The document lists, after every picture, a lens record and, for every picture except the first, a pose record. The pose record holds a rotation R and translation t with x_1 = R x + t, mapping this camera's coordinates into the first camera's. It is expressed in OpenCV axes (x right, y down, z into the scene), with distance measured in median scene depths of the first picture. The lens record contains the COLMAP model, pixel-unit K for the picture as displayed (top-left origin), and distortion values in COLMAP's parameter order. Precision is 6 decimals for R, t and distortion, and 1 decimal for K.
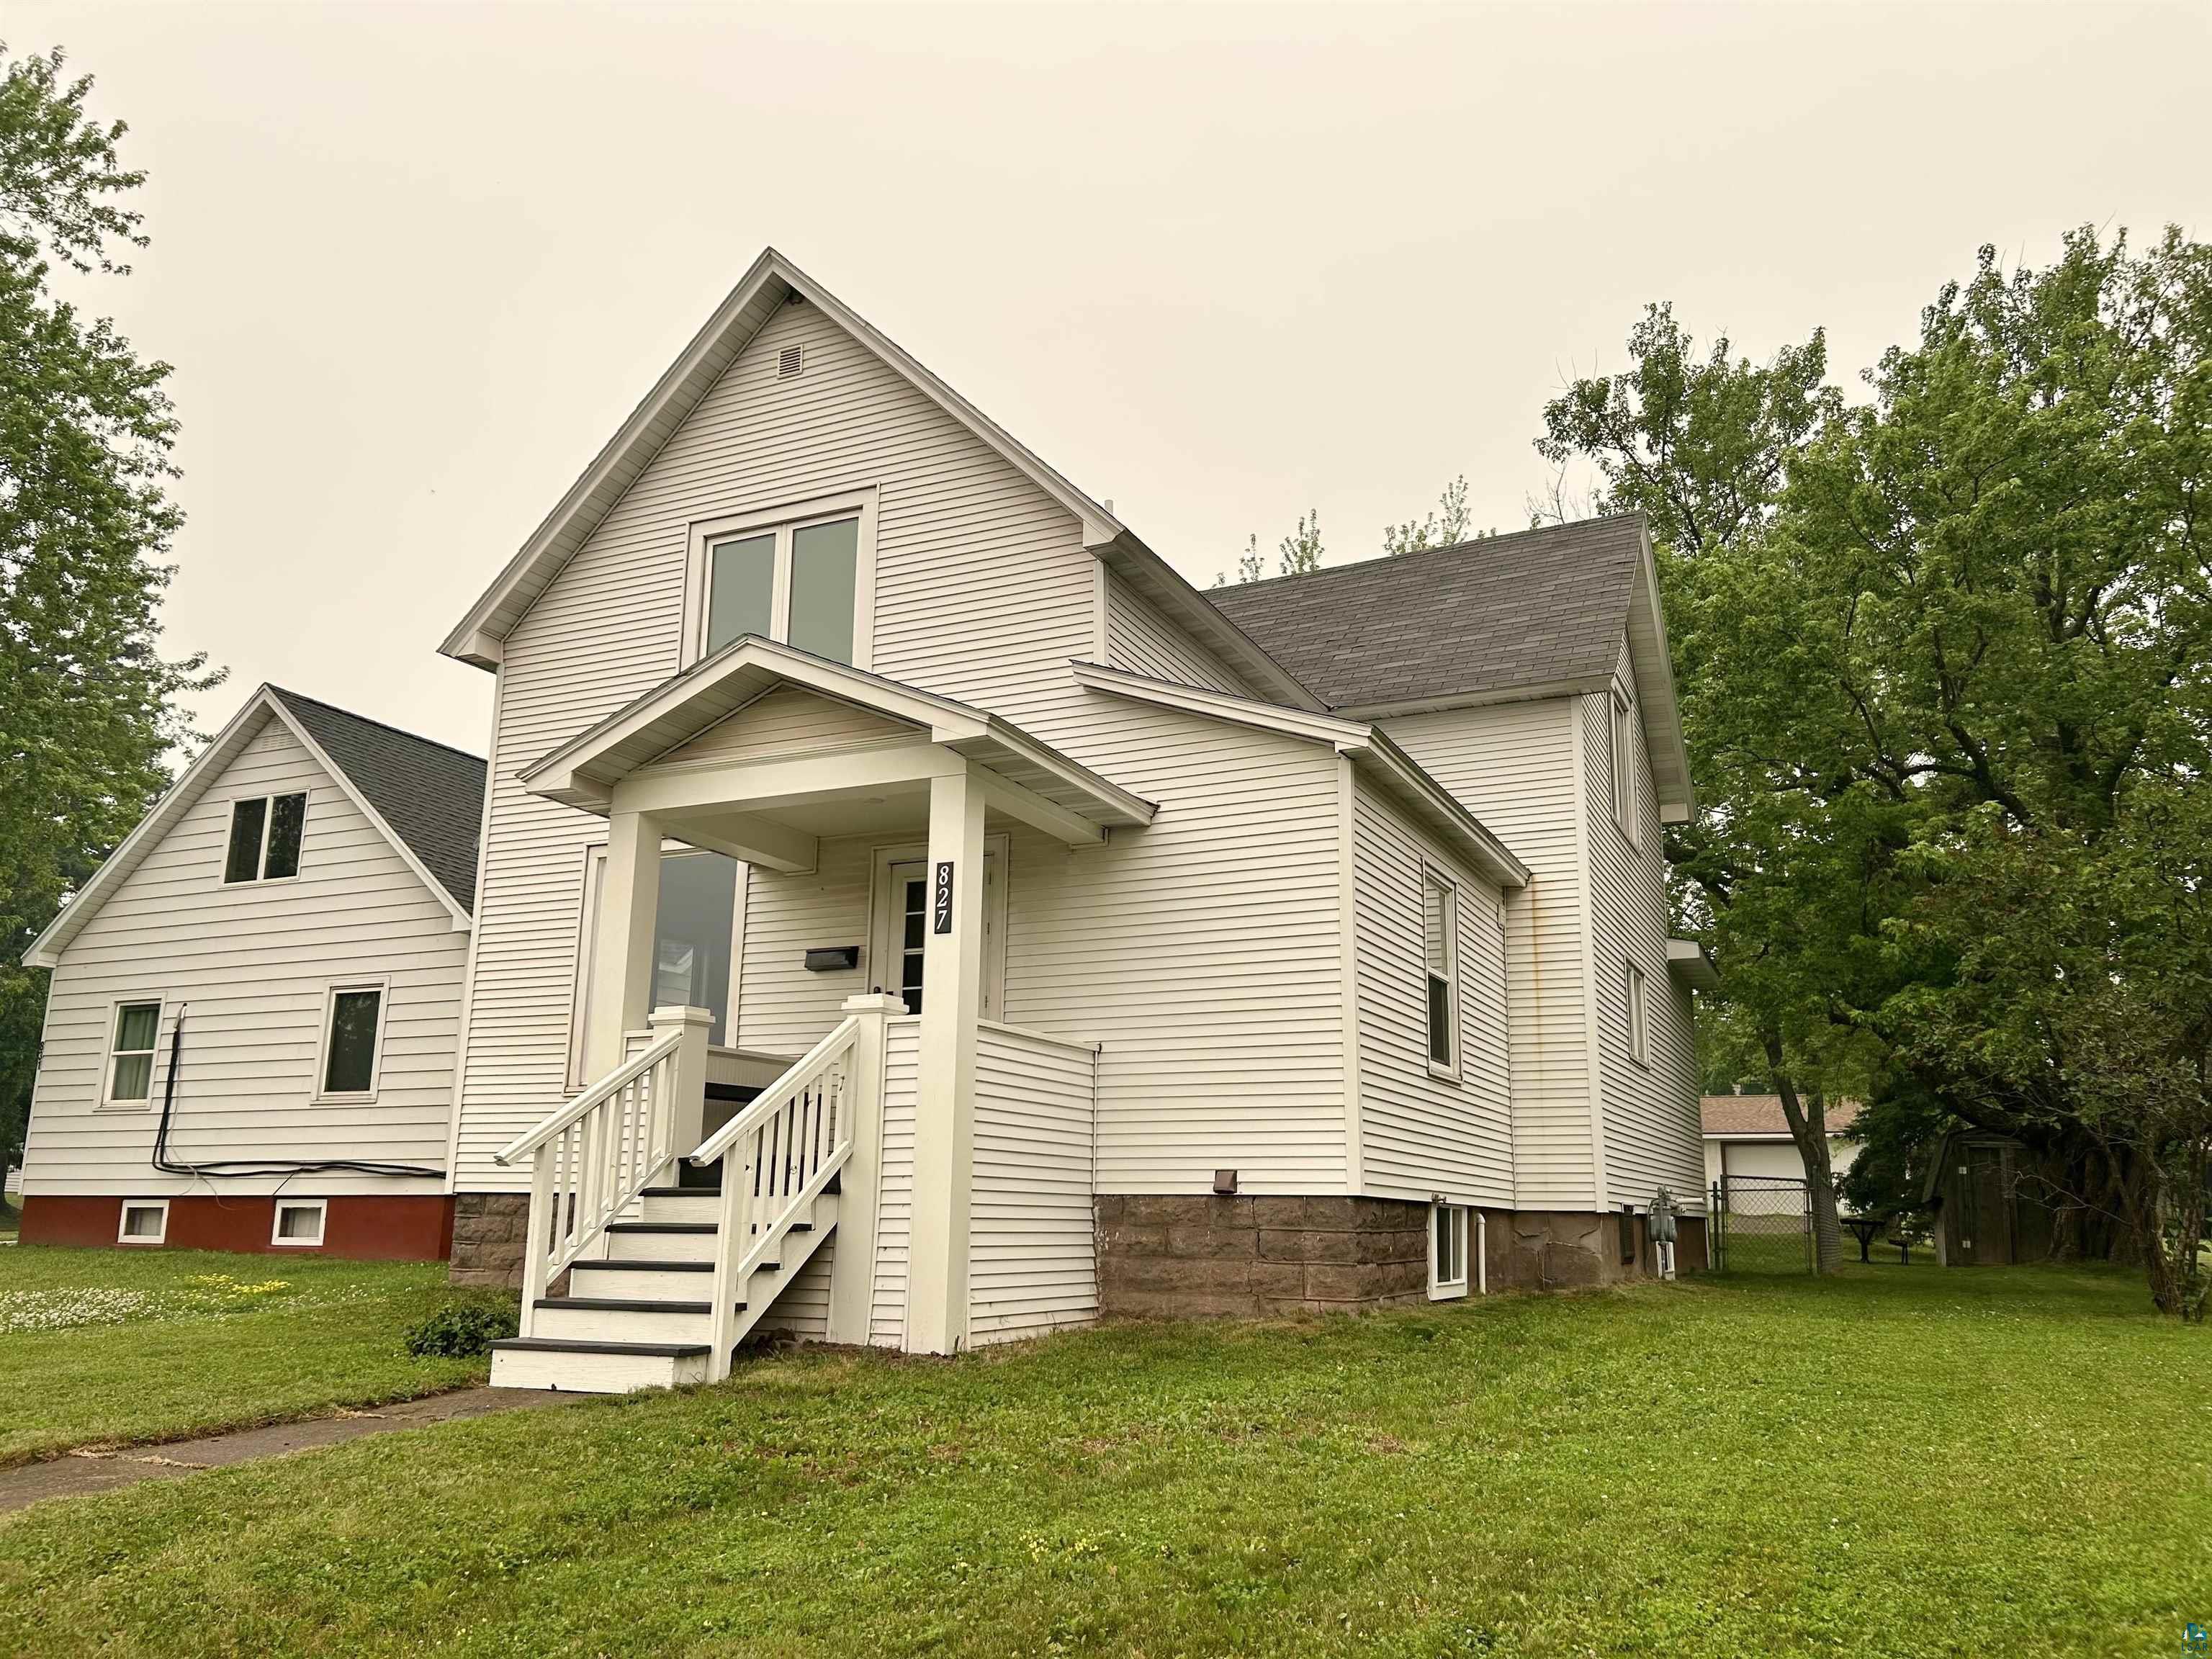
lens RADIAL K [[1678.7, 0, 1070.4], [0, 1678.7, 827.5], [0, 0, 1]] dist [0.030818, -0.001580]
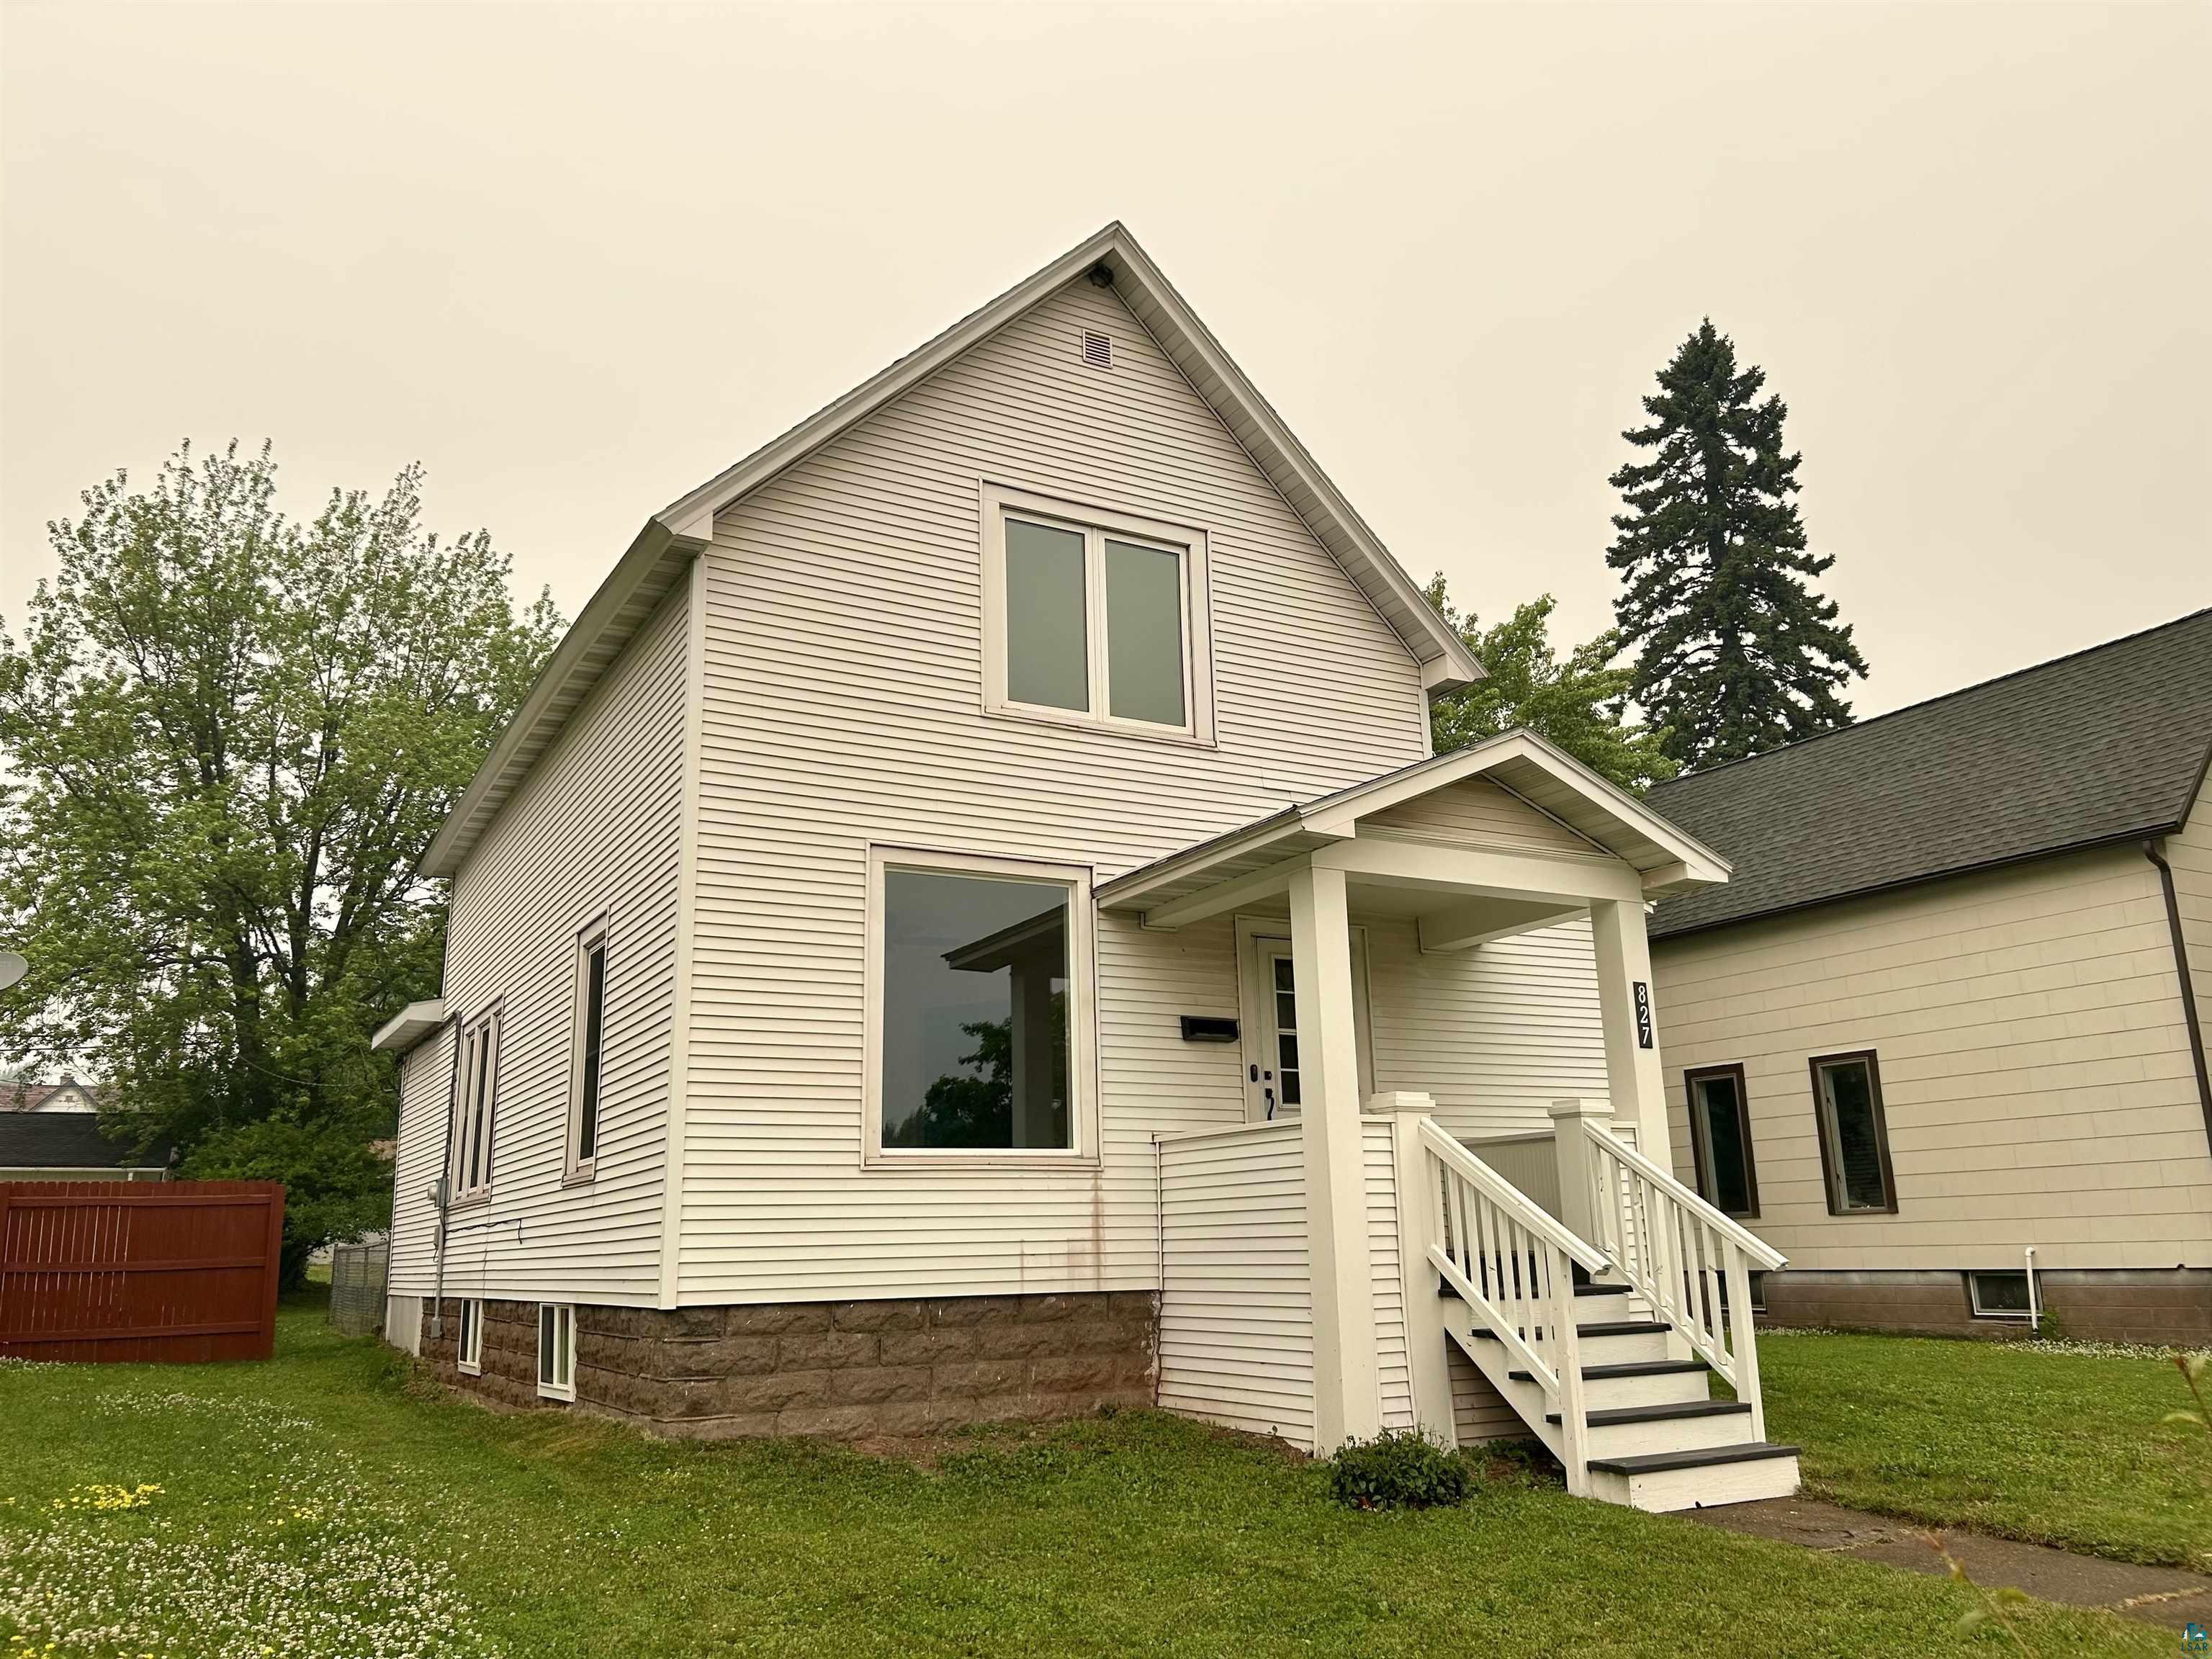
lens RADIAL K [[1689.5, 0, 1102.0], [0, 1689.5, 796.1], [0, 0, 1]] dist [0.105021, -0.281693]
pose [[0.573671, 0.188838, 0.797021, -0.866783], [-0.161750, 0.980017, -0.115773, 0.063717], [-0.802956, -0.062503, 0.592752, 0.458858]]
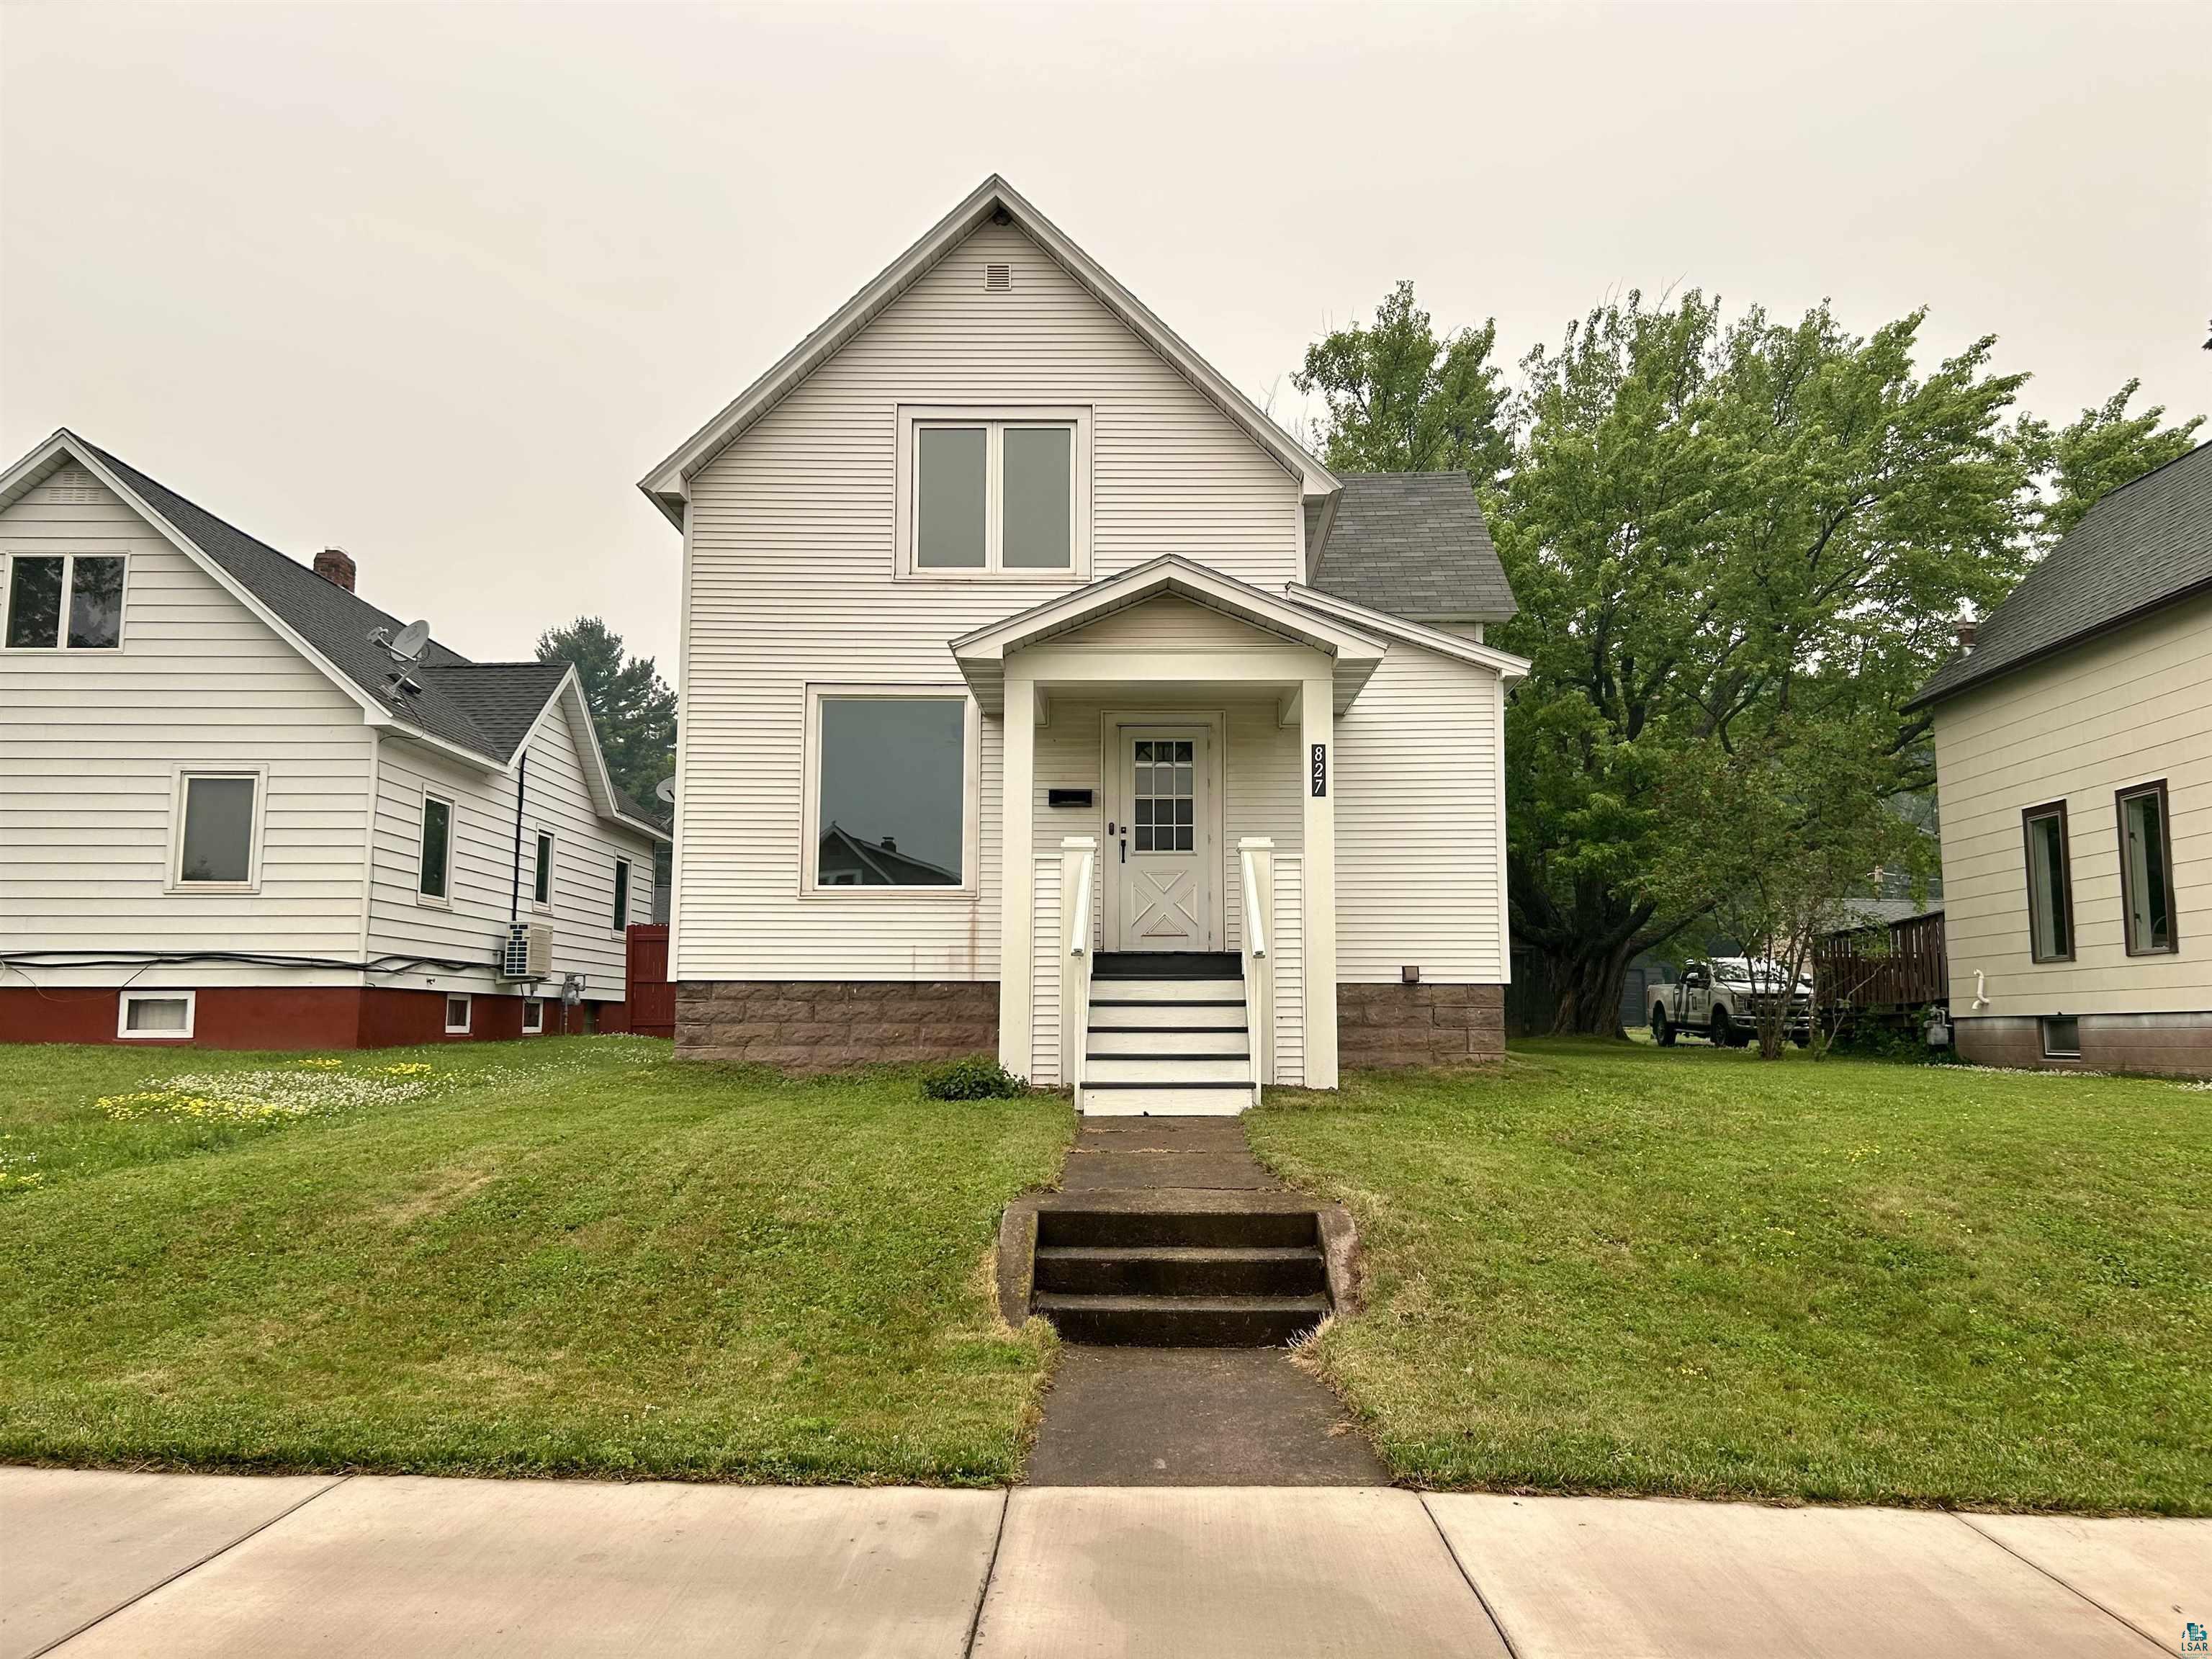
lens RADIAL K [[1693.7, 0, 1106.0], [0, 1693.7, 829.5], [0, 0, 1]] dist [0.045638, -0.004757]
pose [[0.904107, 0.041937, 0.425244, -0.596831], [-0.091046, 0.991226, 0.095818, -0.019591], [-0.417494, -0.125346, 0.899993, -0.133891]]
